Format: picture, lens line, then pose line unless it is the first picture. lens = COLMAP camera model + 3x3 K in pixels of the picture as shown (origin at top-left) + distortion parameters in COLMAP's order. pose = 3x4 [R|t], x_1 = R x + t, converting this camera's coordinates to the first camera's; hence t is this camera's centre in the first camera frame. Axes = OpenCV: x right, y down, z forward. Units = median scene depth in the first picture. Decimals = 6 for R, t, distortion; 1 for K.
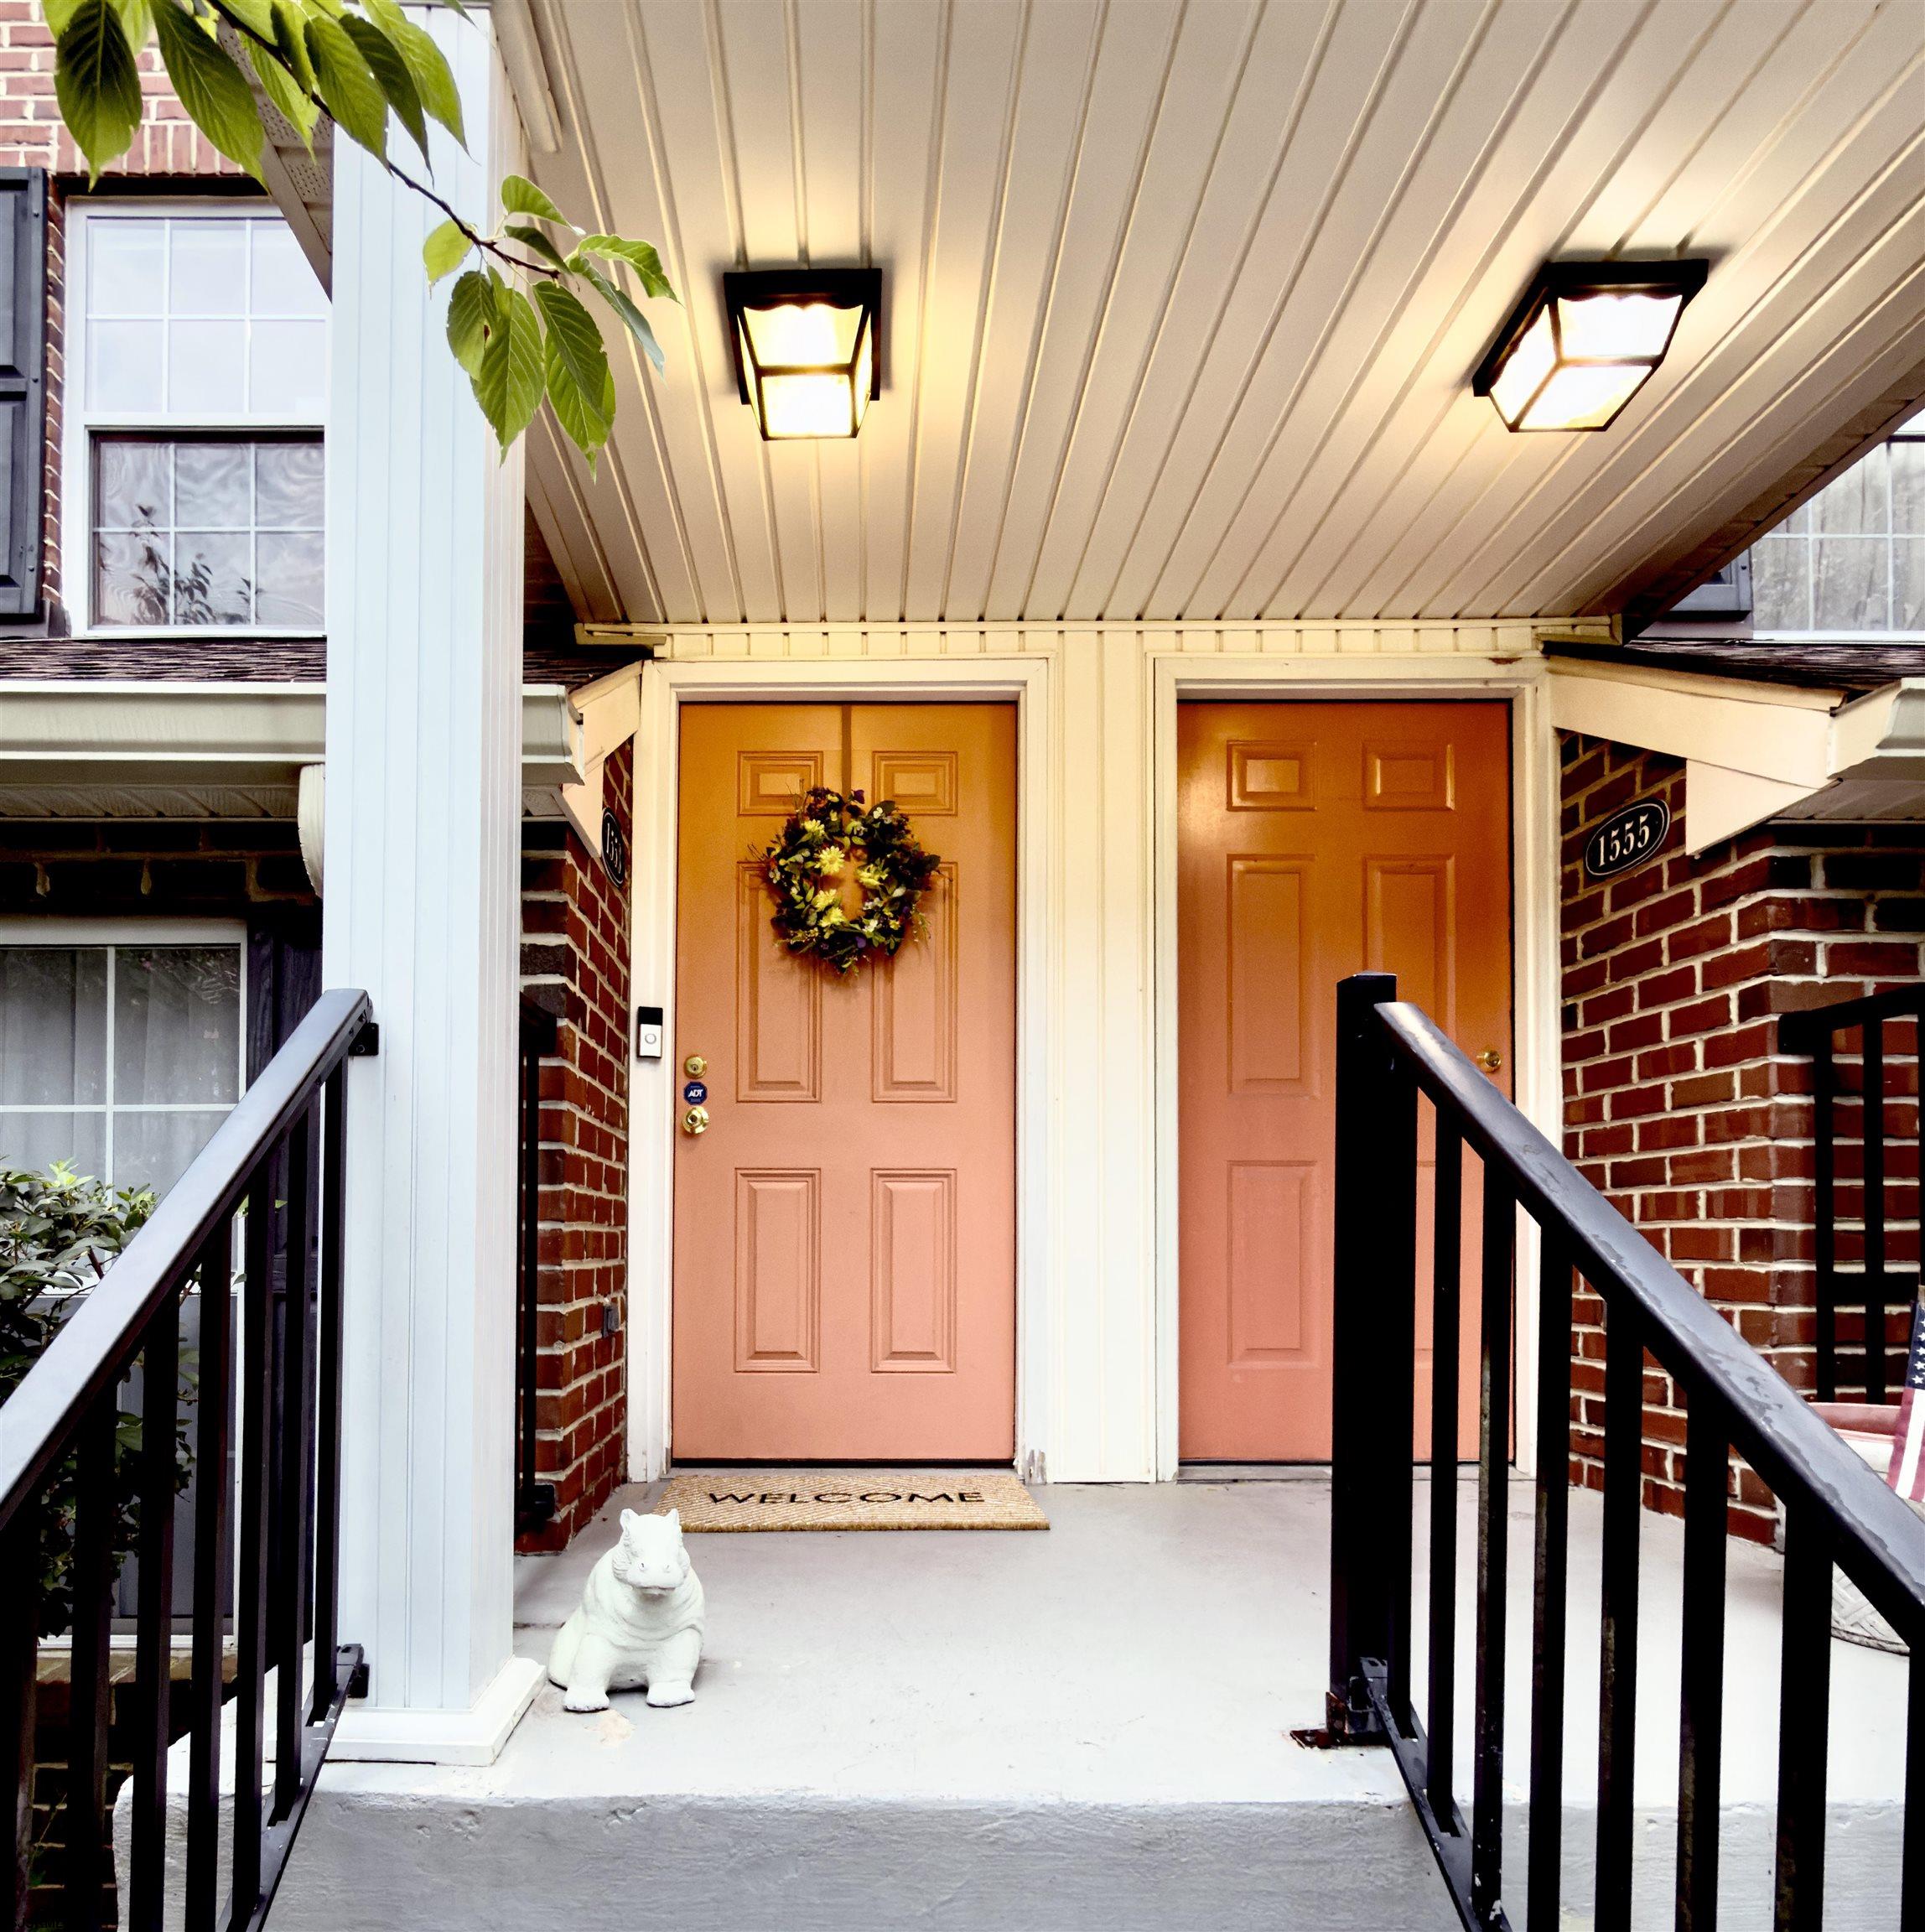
lens RADIAL K [[3645.0, 0, 962.1], [0, 3645.0, 967.4], [0, 0, 1]] dist [0.026597, 0.000000]
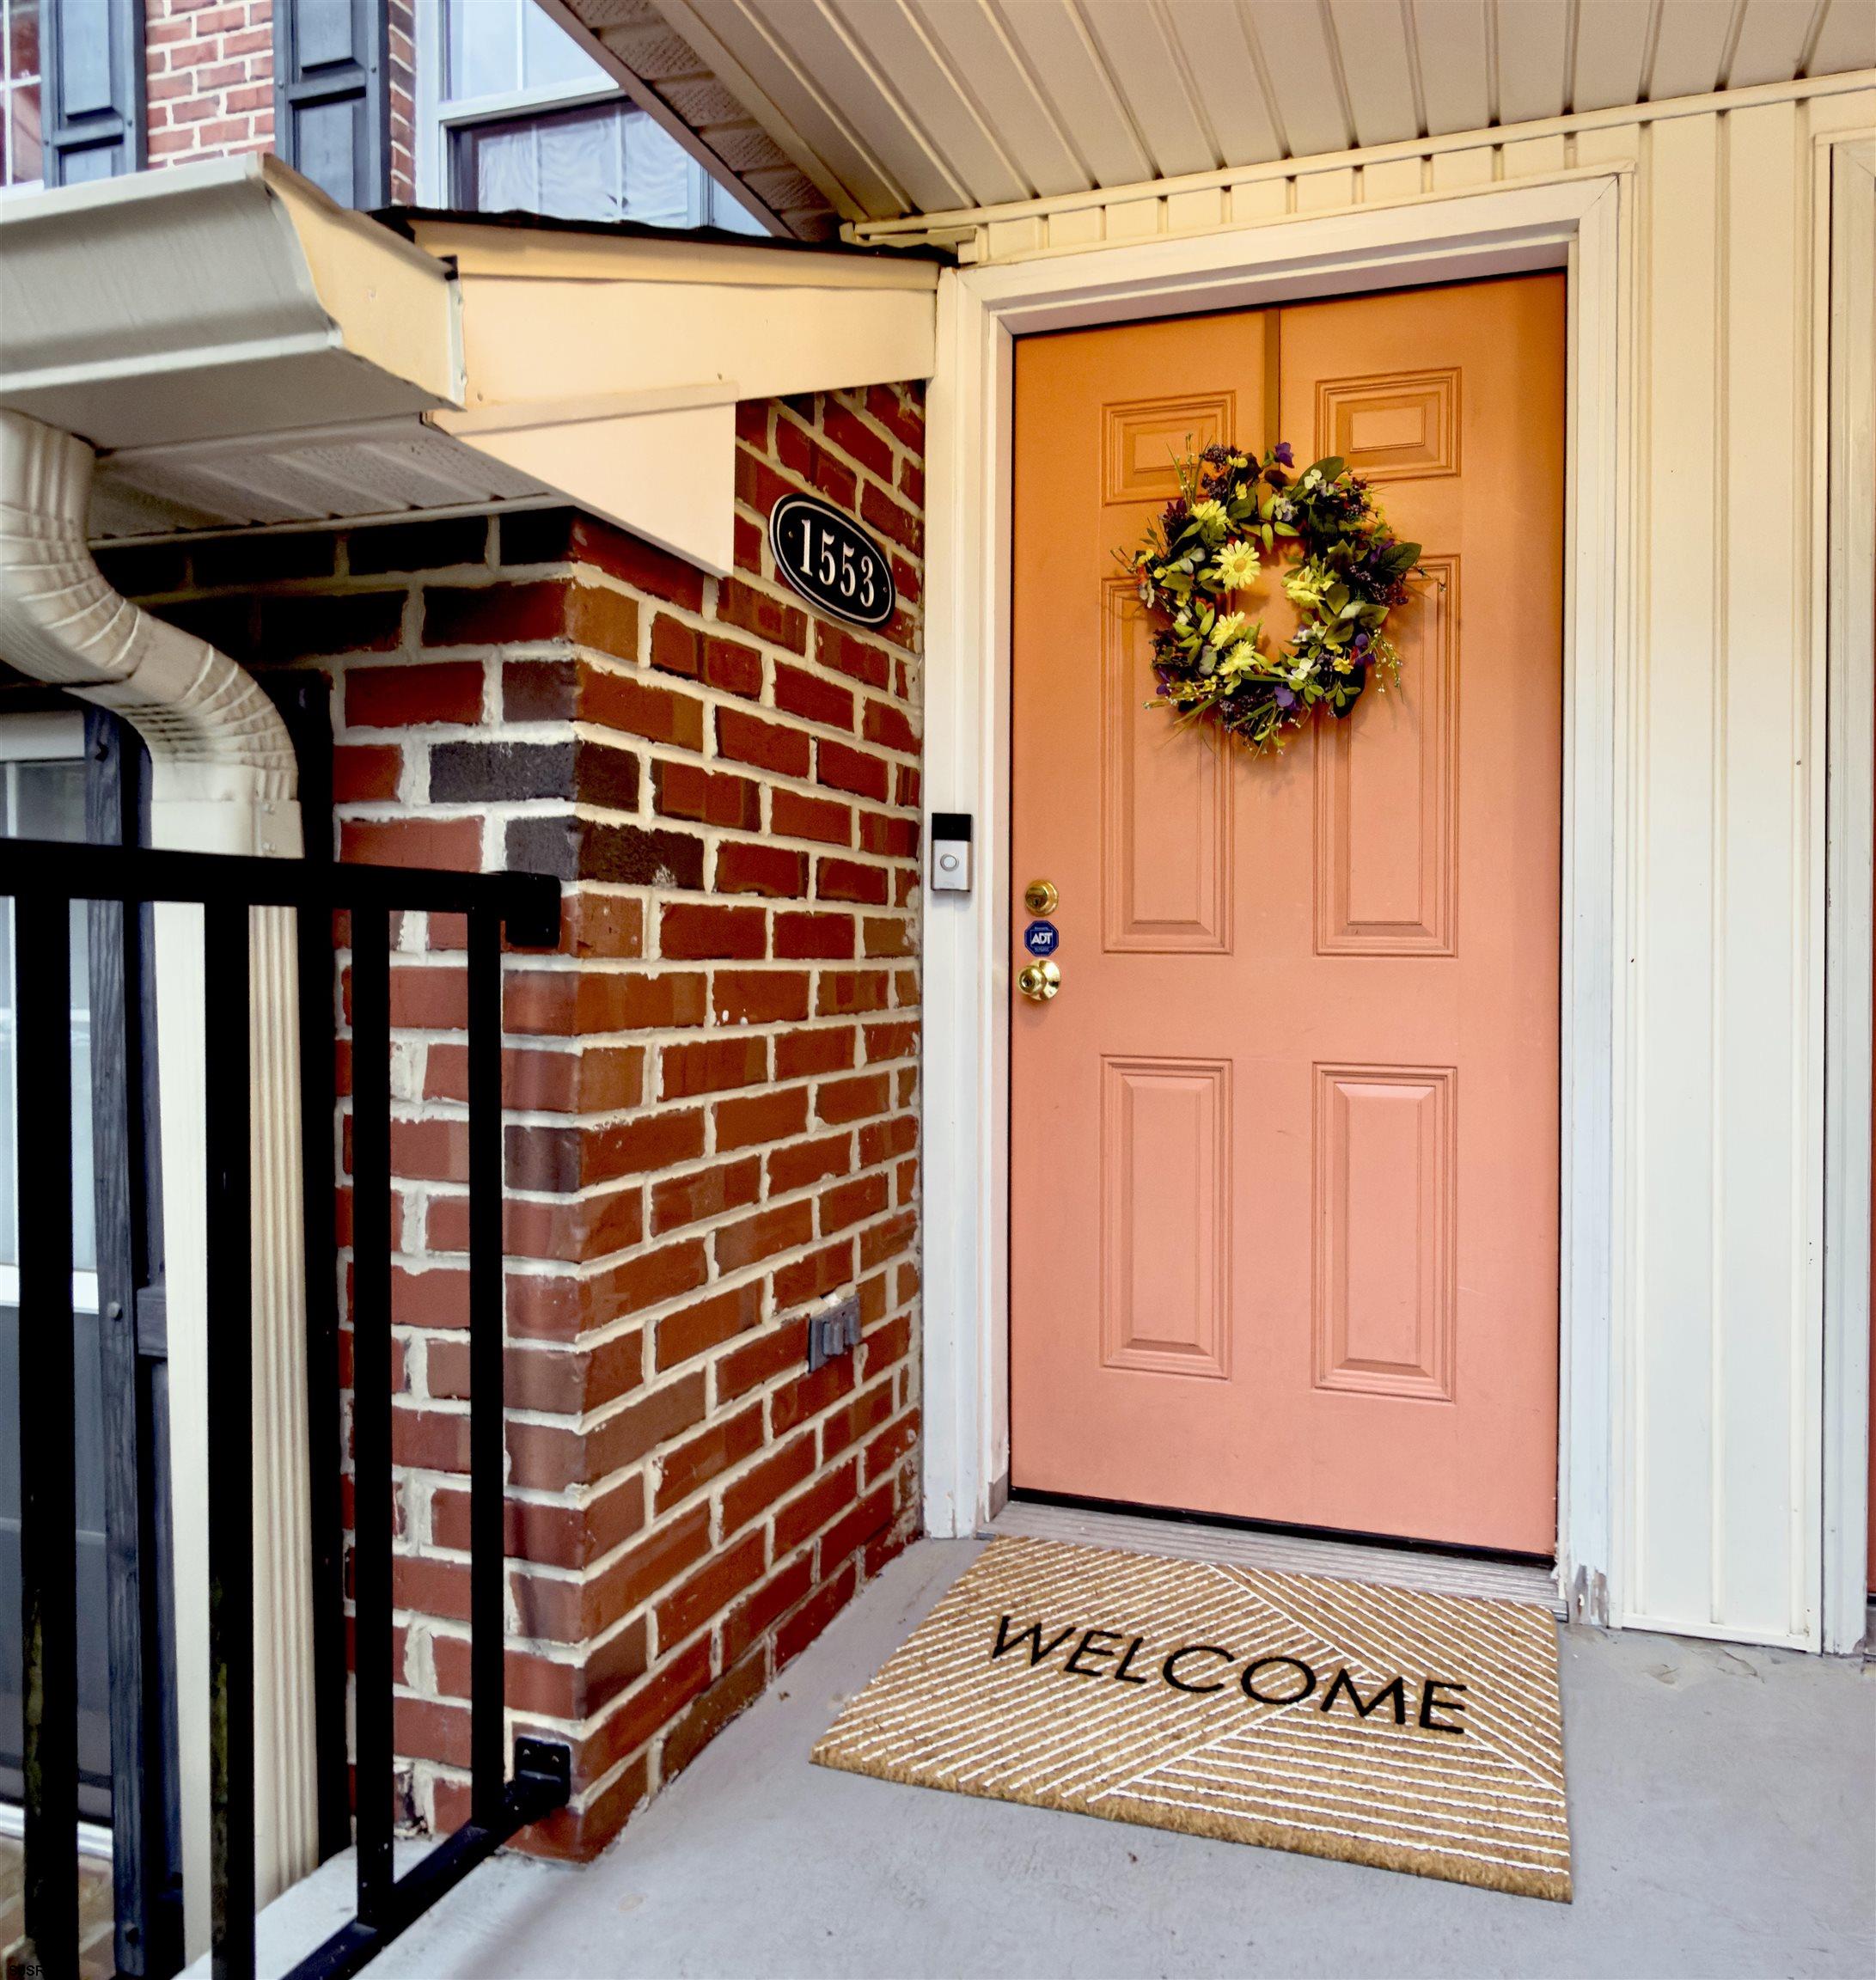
lens RADIAL K [[1851.7, 0, 901.5], [0, 1851.7, 893.1], [0, 0, 1]] dist [-0.000324, 0.012207]
pose [[0.914367, 0.002080, -0.404882, 0.038560], [0.042186, 0.994055, 0.100379, -0.008102], [0.402684, -0.108863, 0.908842, 0.687665]]
